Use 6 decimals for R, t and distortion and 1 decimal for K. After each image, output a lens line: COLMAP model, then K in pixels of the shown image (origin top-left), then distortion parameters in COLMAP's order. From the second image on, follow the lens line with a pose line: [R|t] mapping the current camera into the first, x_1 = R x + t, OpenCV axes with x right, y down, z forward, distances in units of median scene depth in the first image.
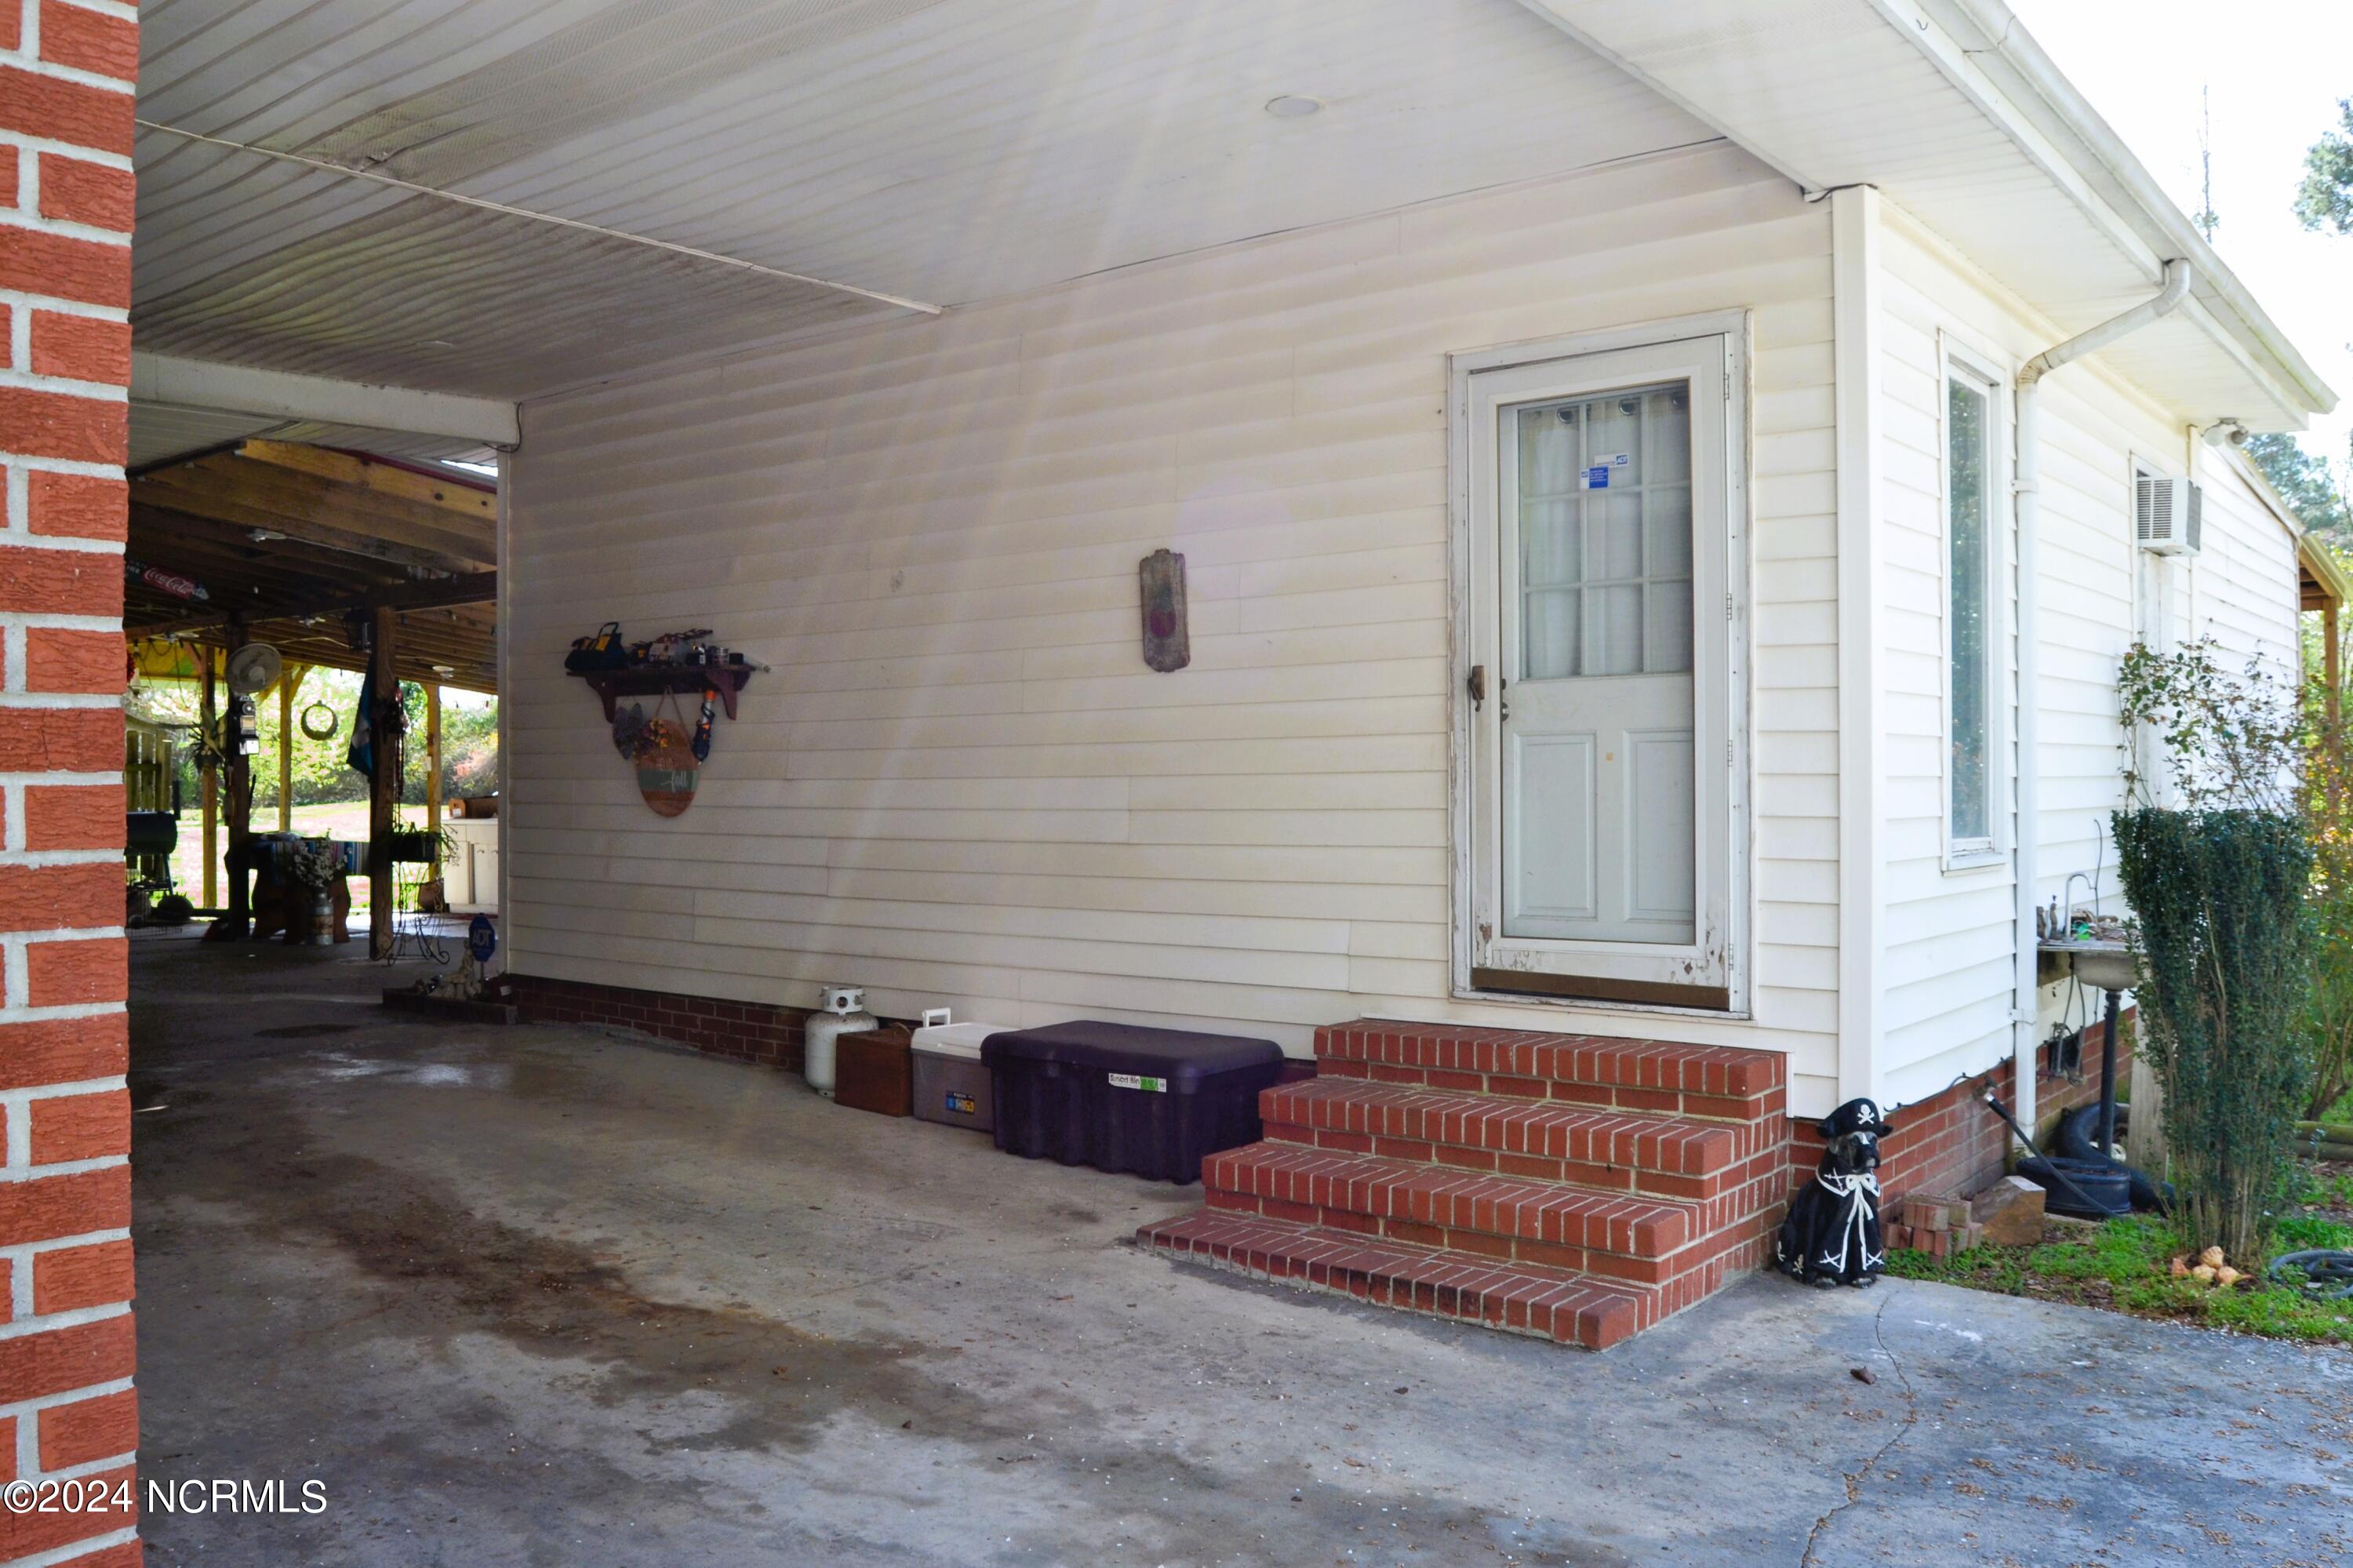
lens RADIAL K [[1879.4, 0, 1176.5], [0, 1879.4, 784.0], [0, 0, 1]] dist [-0.000573, -0.001423]
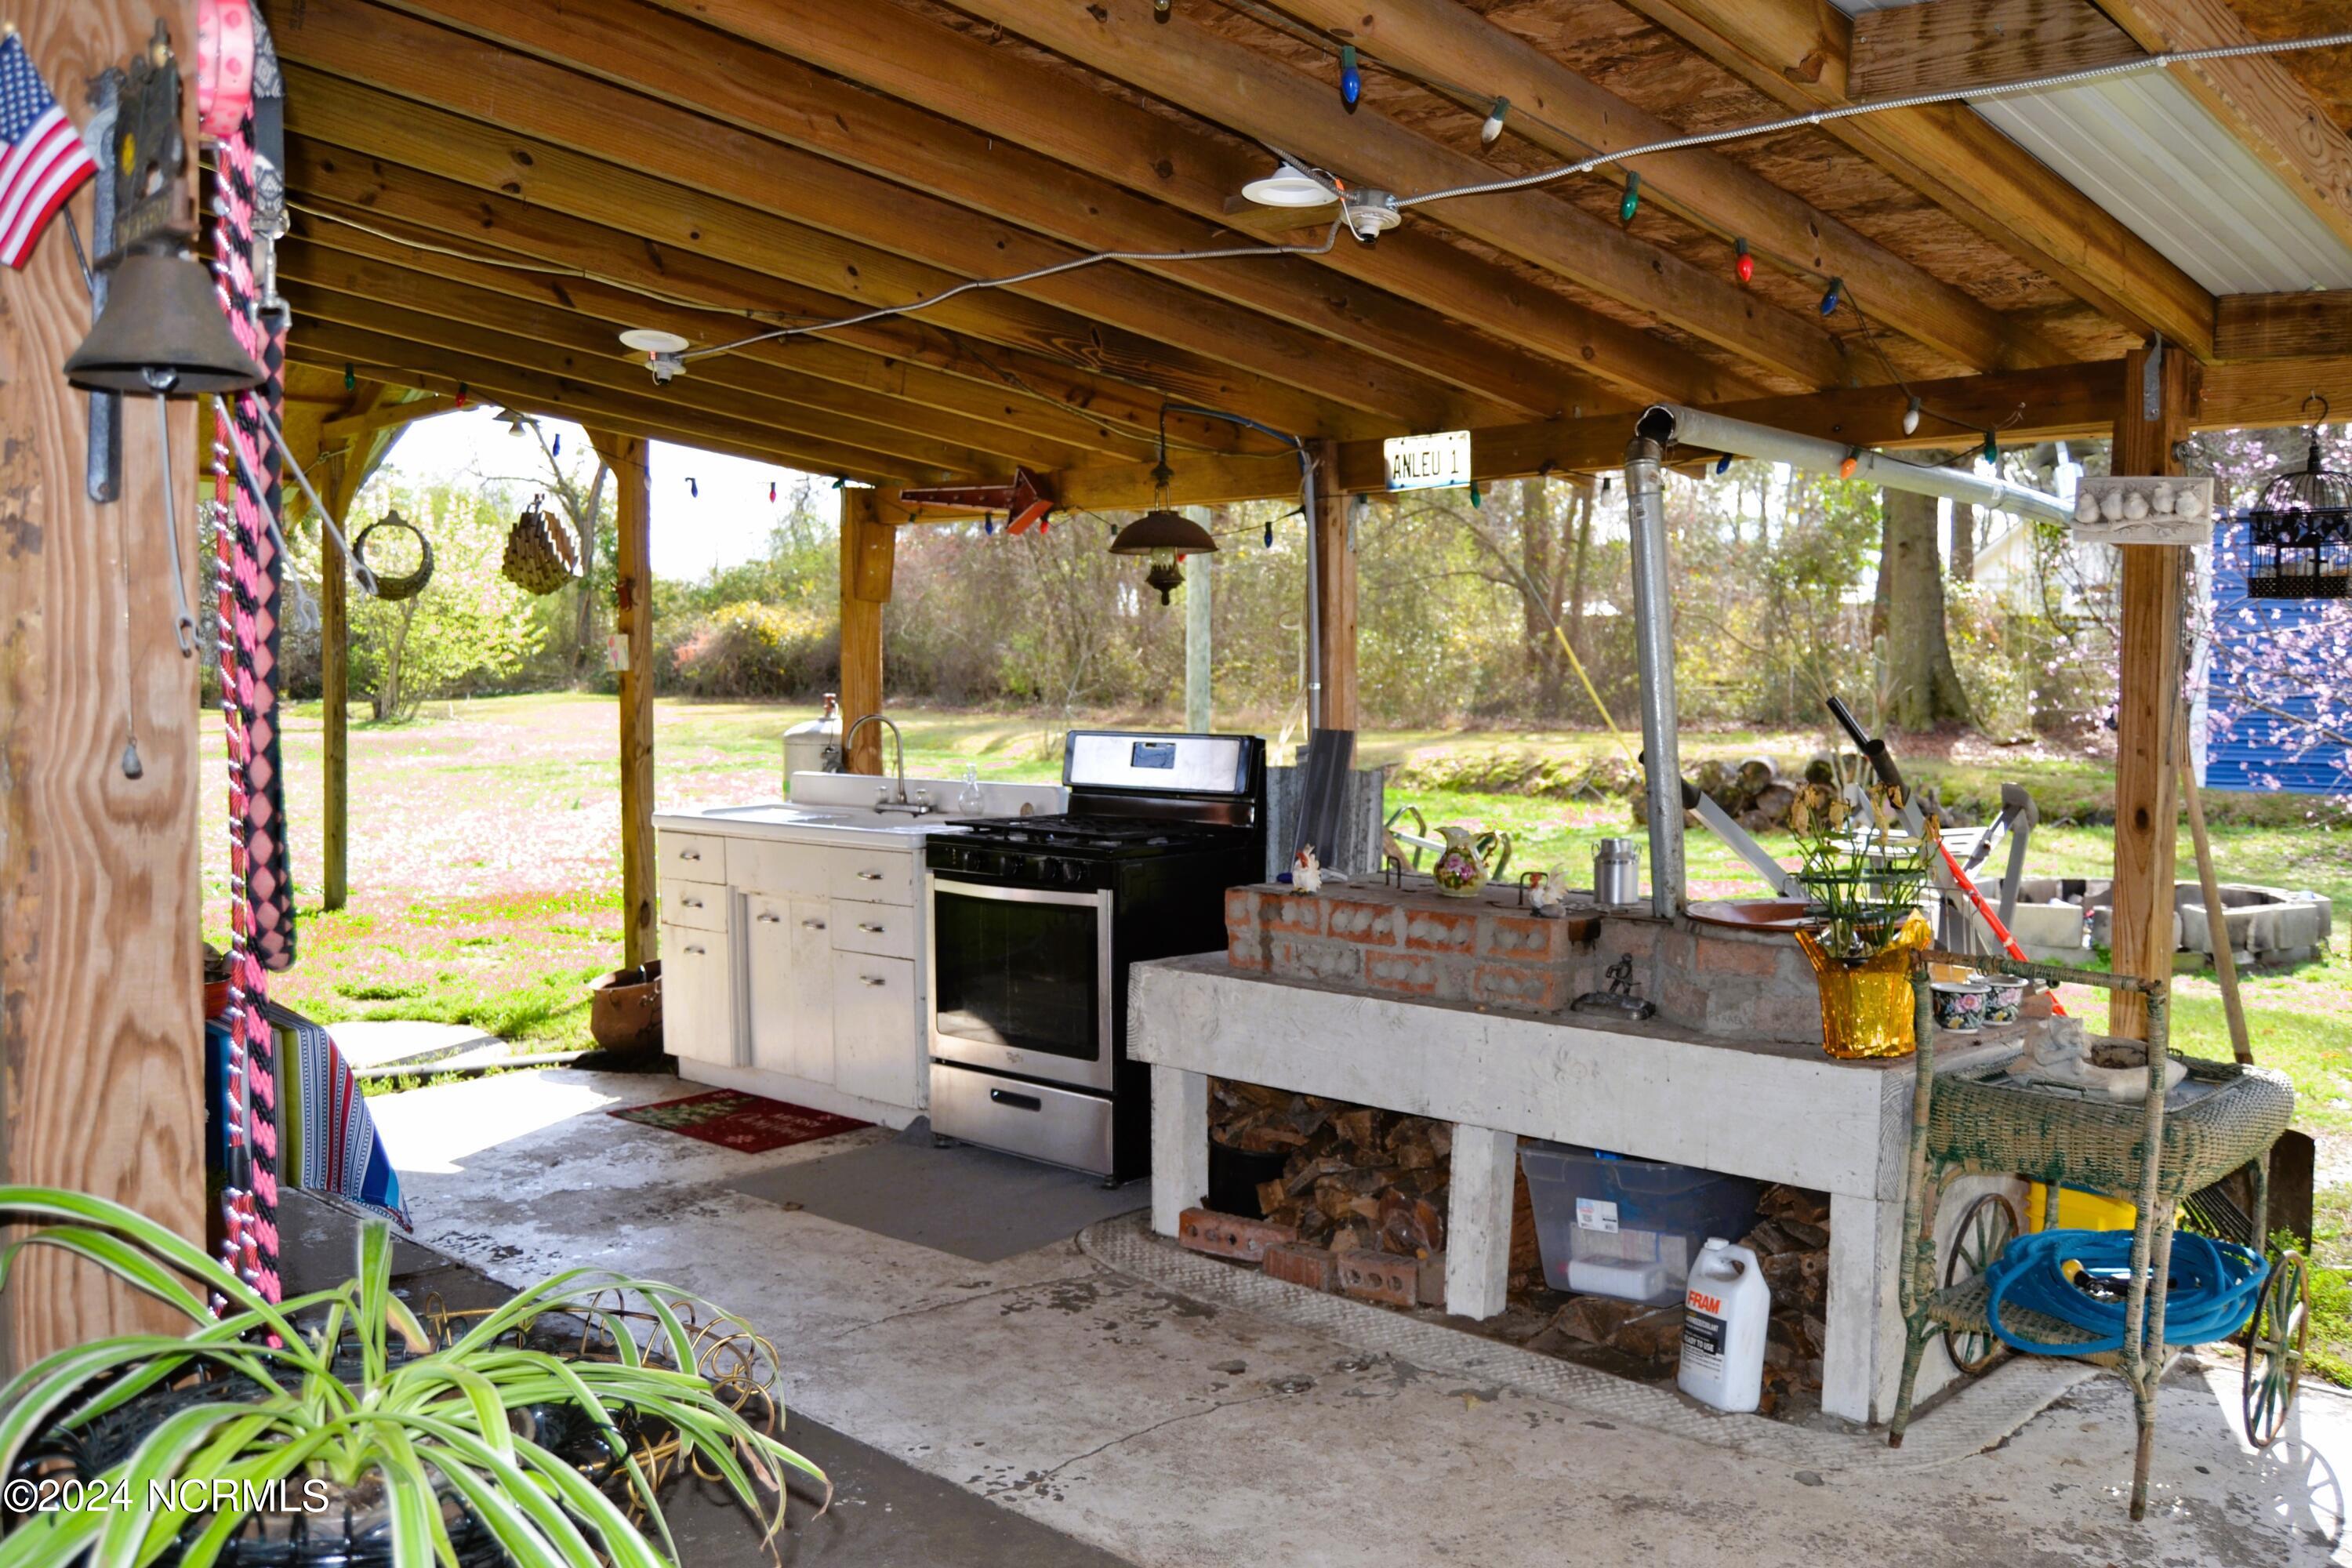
lens RADIAL K [[1896.0, 0, 1176.0], [0, 1896.0, 784.0], [0, 0, 1]] dist [-0.001666, -0.000411]
pose [[0.994136, 0.014743, -0.107124, -0.111074], [-0.008195, 0.998085, 0.061316, -0.004208], [0.107823, -0.060079, 0.992353, 0.285664]]
